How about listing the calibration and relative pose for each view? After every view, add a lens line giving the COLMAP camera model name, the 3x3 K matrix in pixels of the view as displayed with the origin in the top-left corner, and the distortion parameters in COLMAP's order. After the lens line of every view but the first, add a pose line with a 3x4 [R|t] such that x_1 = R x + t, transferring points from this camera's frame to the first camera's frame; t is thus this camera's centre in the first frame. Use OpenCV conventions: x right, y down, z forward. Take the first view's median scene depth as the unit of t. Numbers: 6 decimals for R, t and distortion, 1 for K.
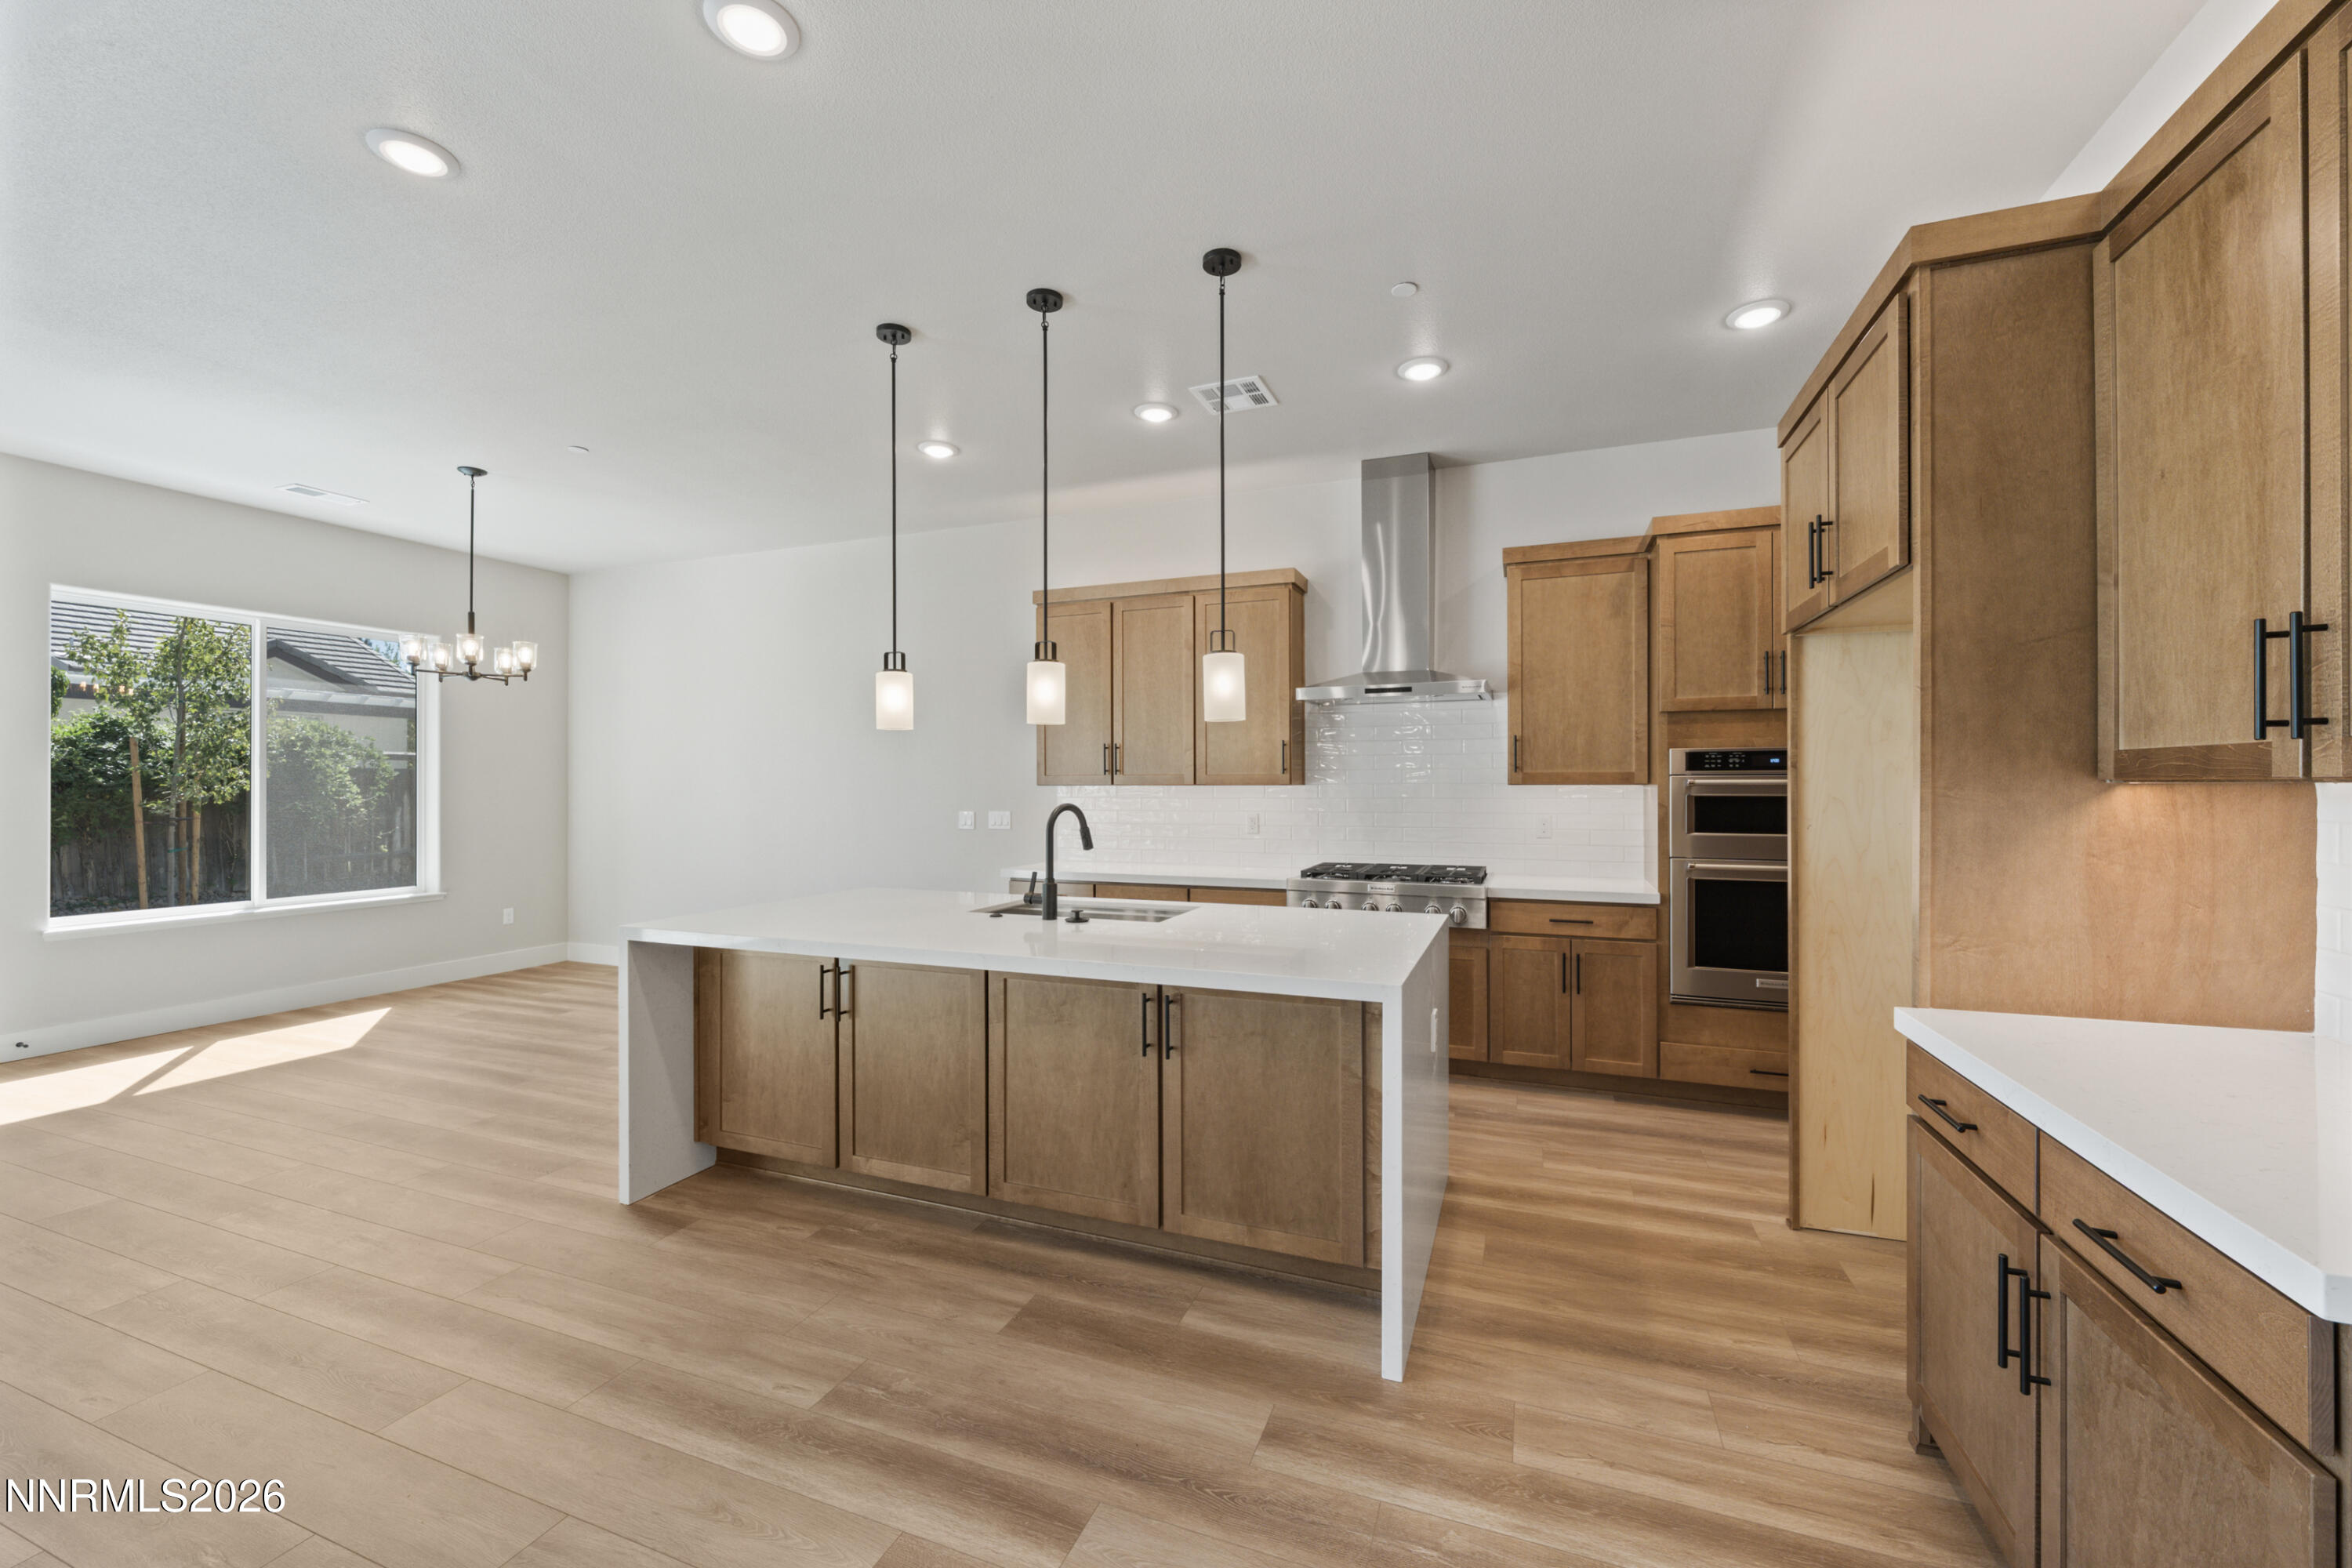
lens RADIAL K [[920.0, 0, 1185.6], [0, 920.0, 788.2], [0, 0, 1]] dist [-0.001073, 0.000301]
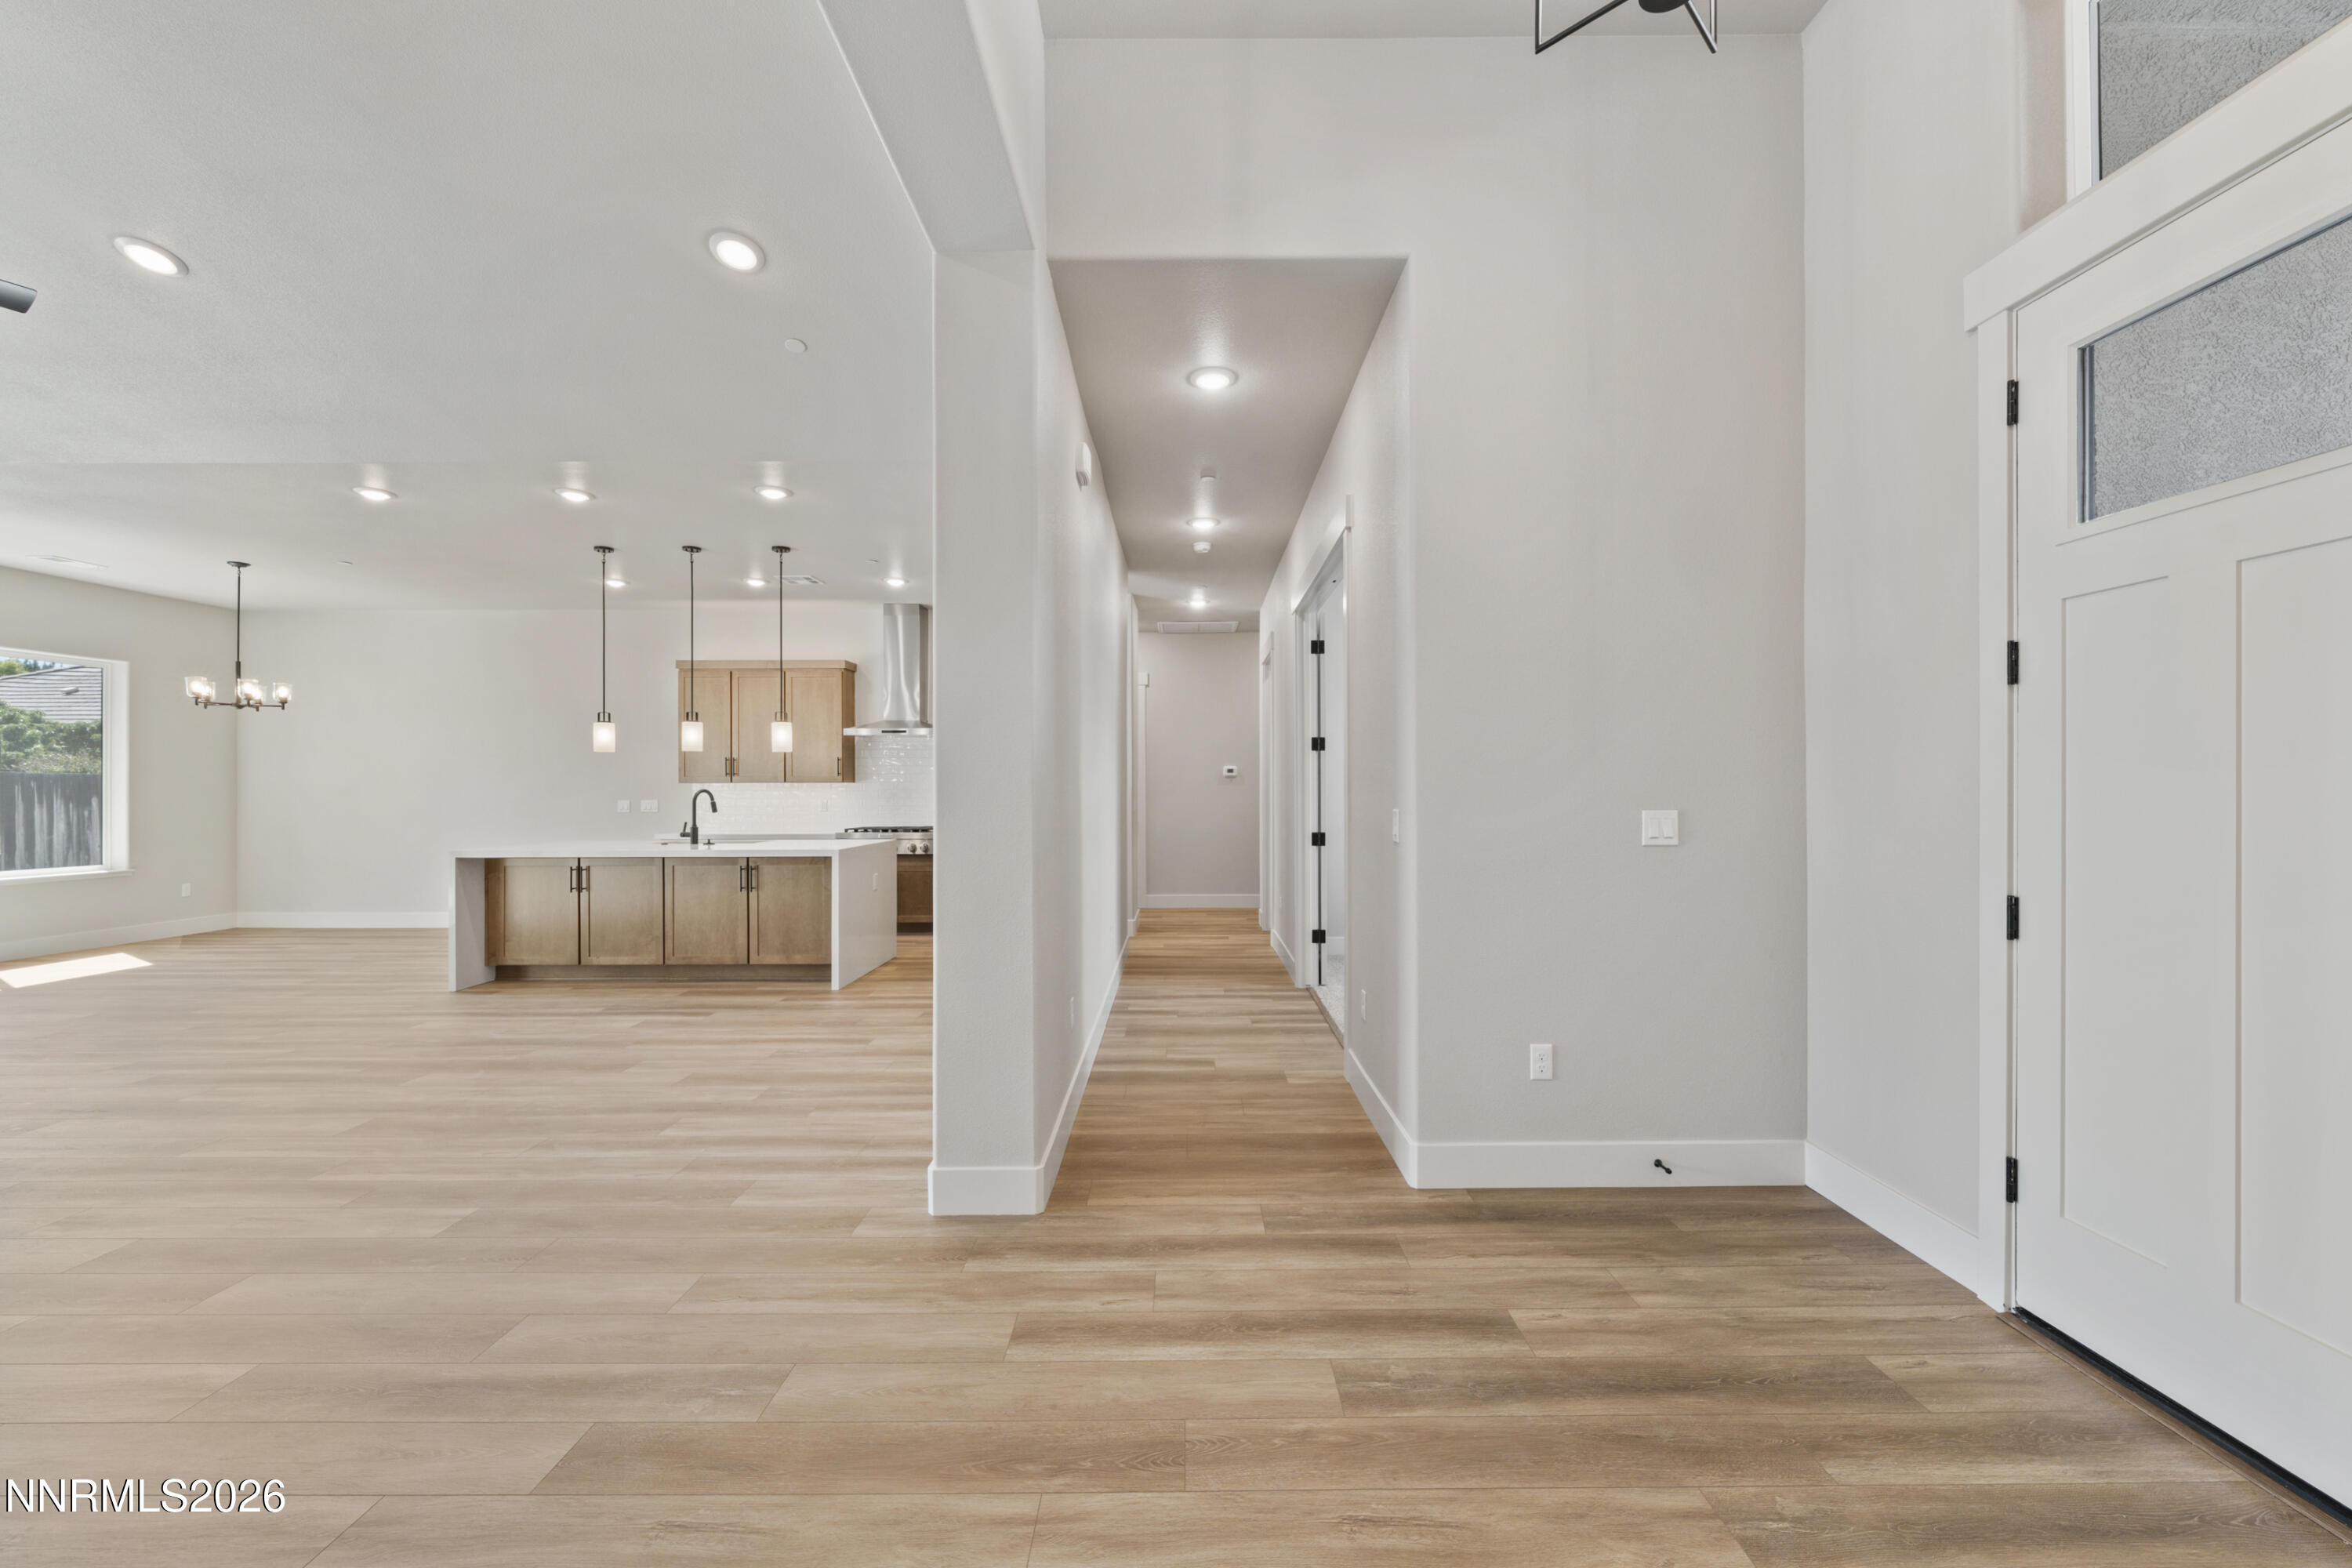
lens RADIAL K [[920.0, 0, 1185.6], [0, 920.0, 788.2], [0, 0, 1]] dist [-0.001073, 0.000301]
pose [[0.933496, 0.000037, 0.358587, 0.135800], [0.001986, 0.999984, -0.005274, 0.026145], [-0.358582, 0.005636, 0.933481, -1.265067]]
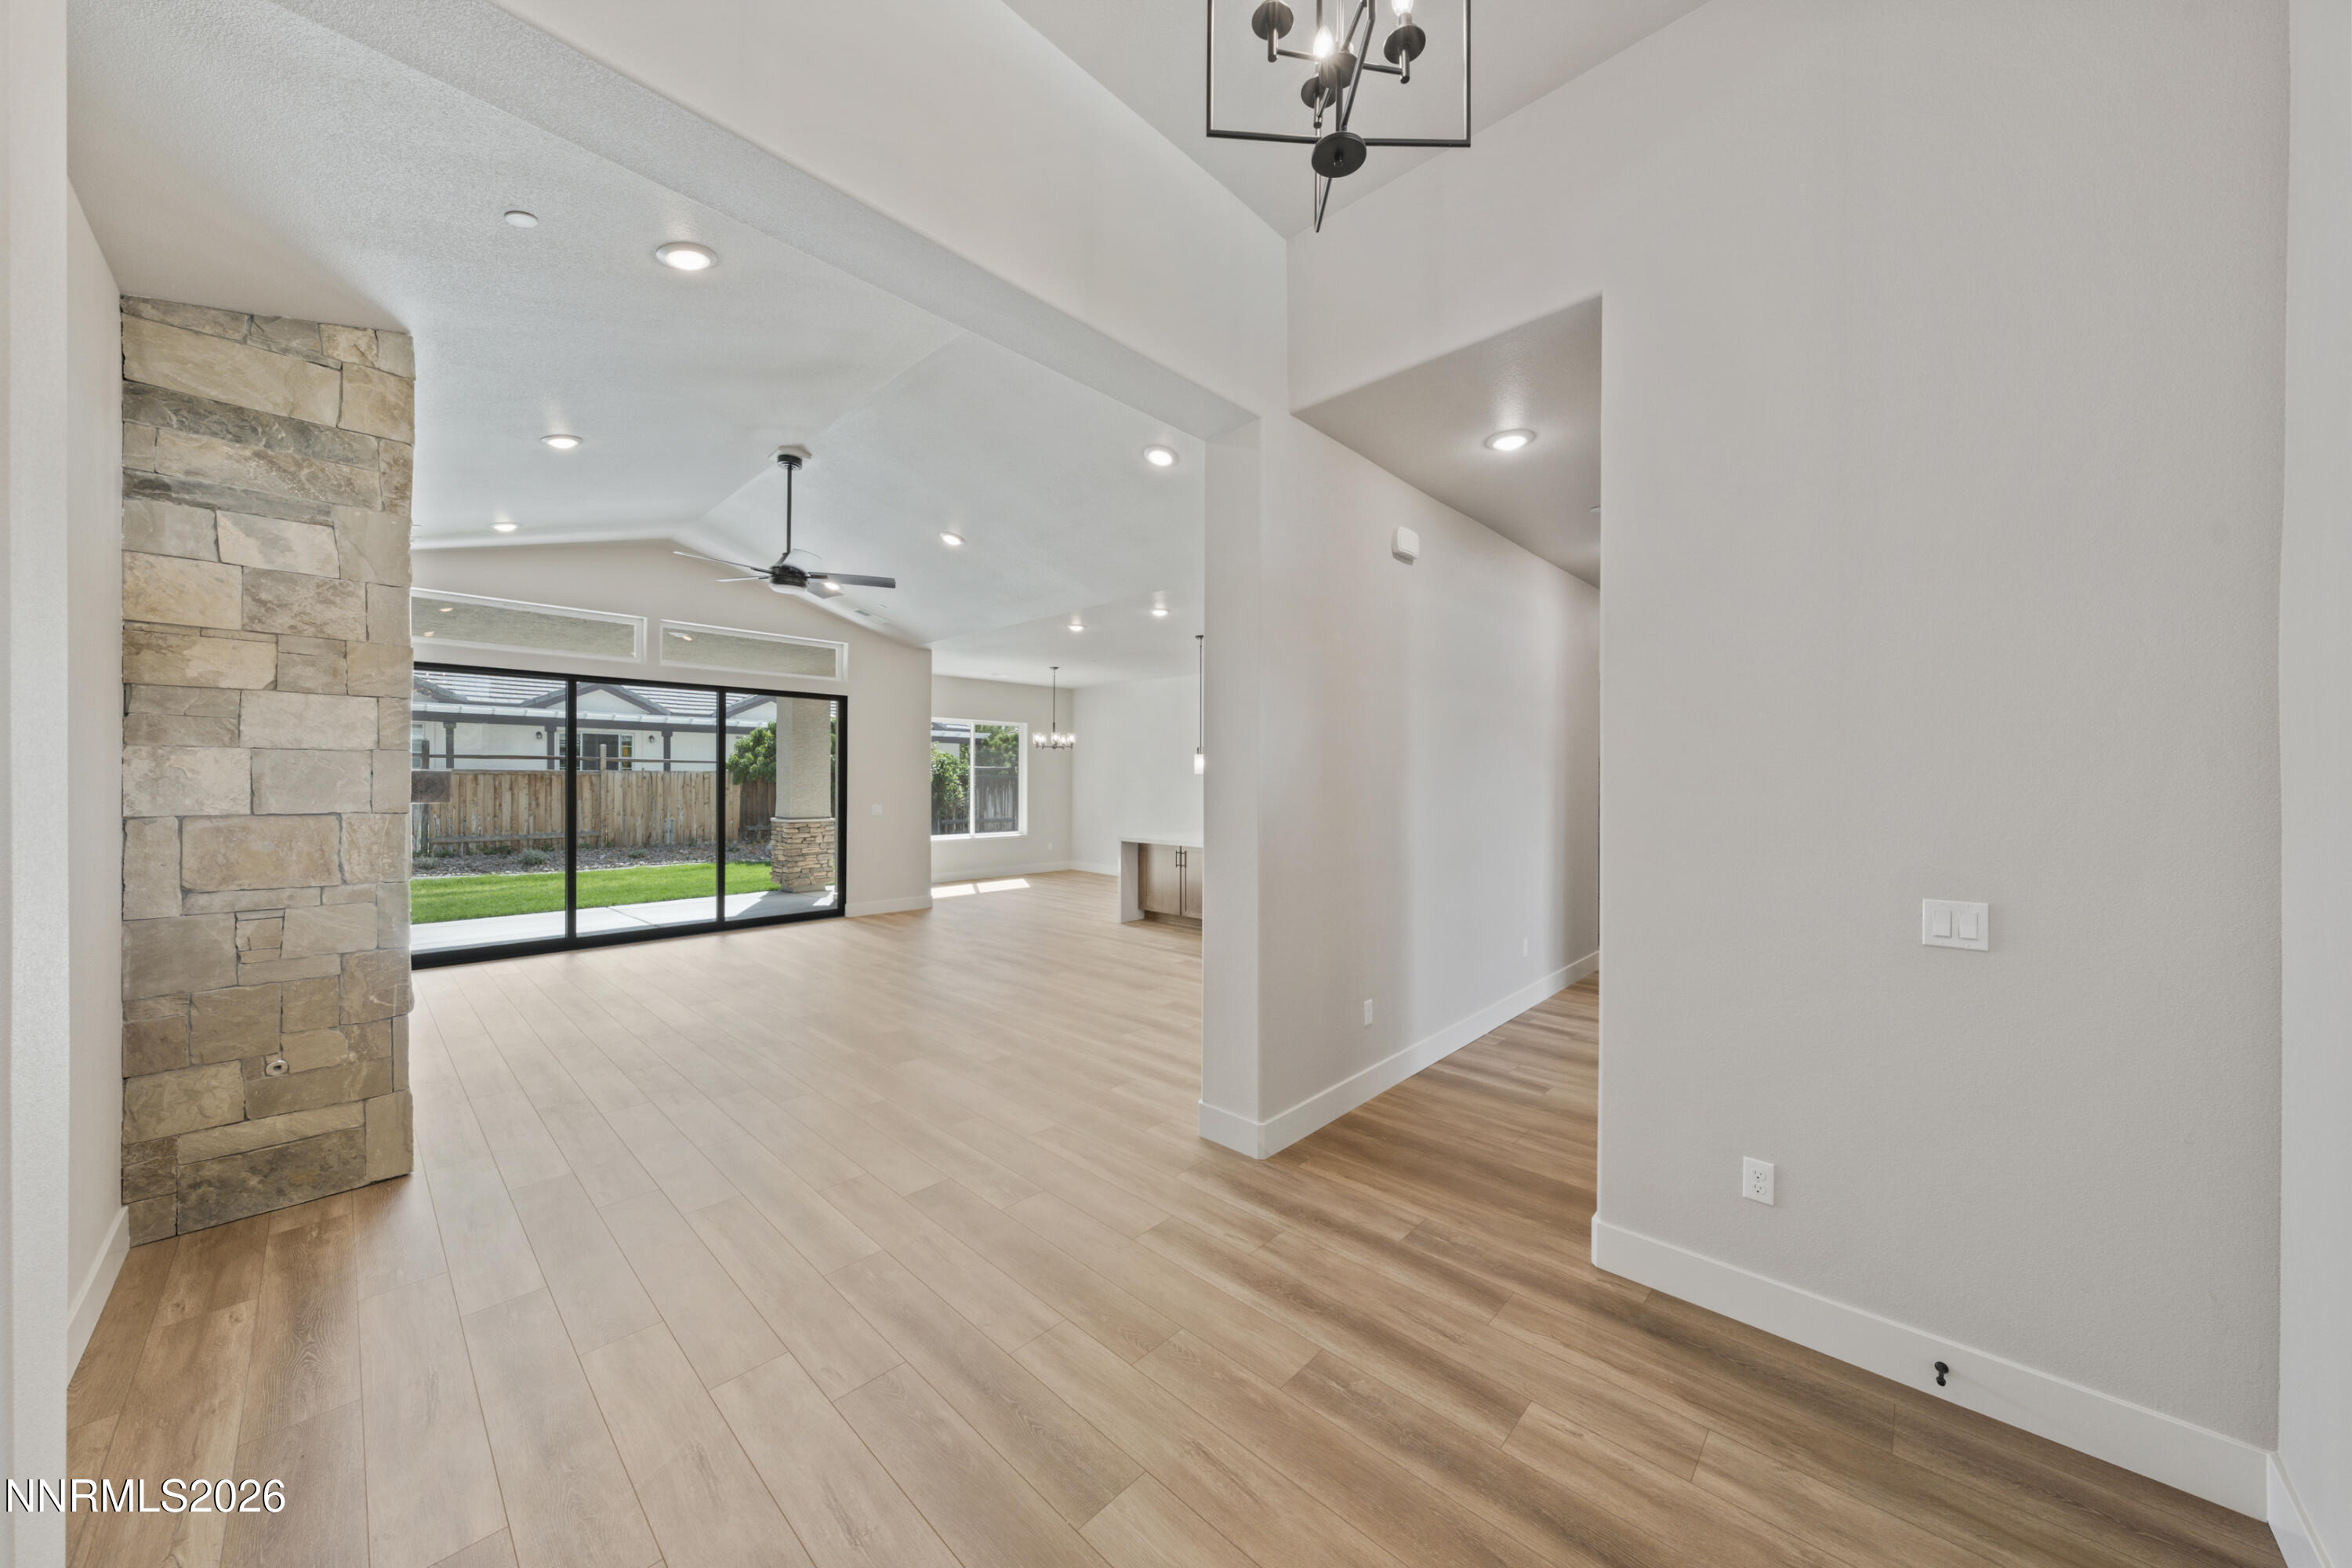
lens RADIAL K [[797.3, 0, 1183.7], [0, 797.3, 783.7], [0, 0, 1]] dist [-0.000460, 0.000022]
pose [[0.926129, 0.006270, -0.377154, 0.580267], [-0.005924, 0.999980, 0.002078, -0.038709], [0.377160, 0.000310, 0.926148, -1.343594]]
